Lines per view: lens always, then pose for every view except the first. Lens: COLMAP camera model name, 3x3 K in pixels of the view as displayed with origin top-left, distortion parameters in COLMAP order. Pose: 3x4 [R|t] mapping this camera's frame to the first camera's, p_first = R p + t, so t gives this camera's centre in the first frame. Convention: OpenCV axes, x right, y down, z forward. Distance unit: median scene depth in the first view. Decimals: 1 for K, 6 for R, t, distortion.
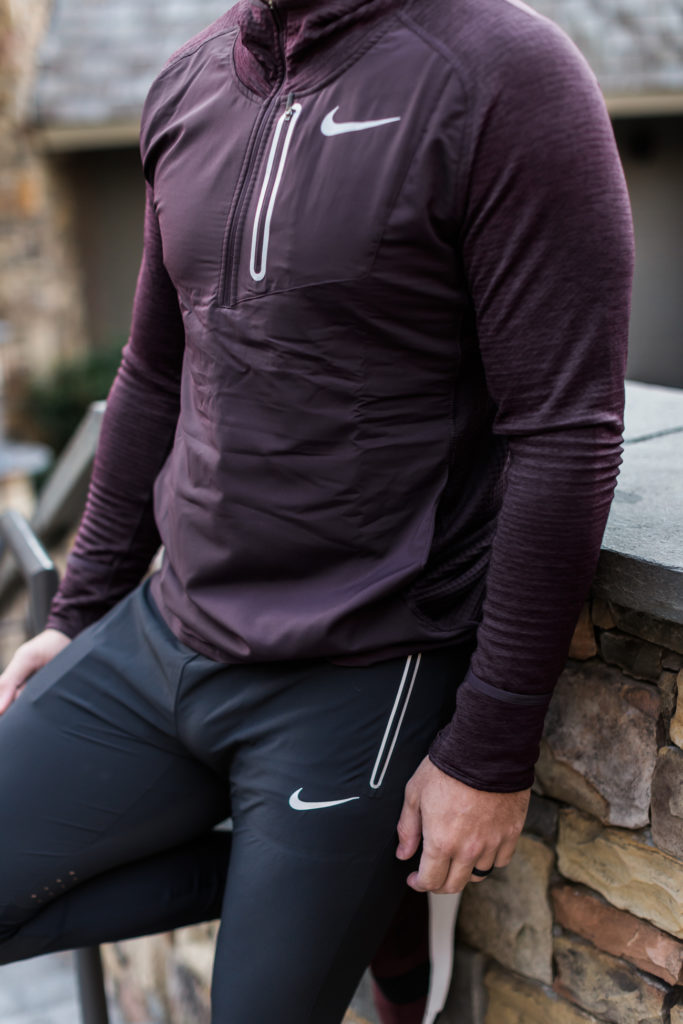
lens RADIAL K [[1528.3, 0, 341.5], [0, 1528.3, 512.0], [0, 0, 1]] dist [0.062400, -0.067361]
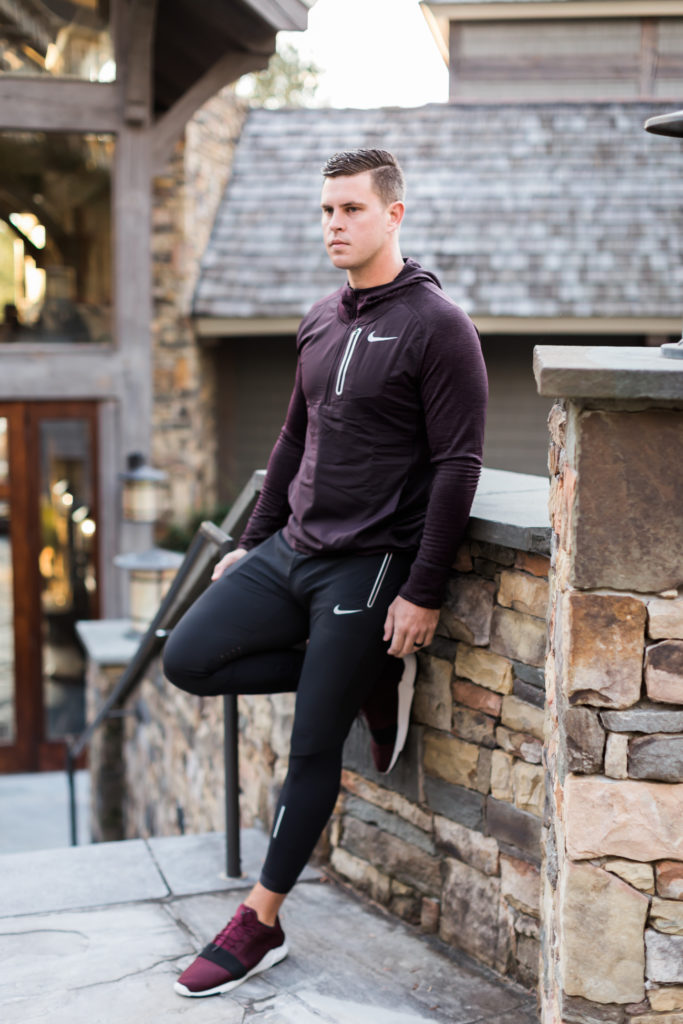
lens RADIAL K [[1509.8, 0, 341.5], [0, 1509.8, 512.0], [0, 0, 1]] dist [0.069062, -0.071353]
pose [[0.993069, 0.078183, -0.087754, 0.168541], [-0.088202, 0.989232, -0.116794, 0.301091], [0.077678, 0.123724, 0.989272, -1.316762]]
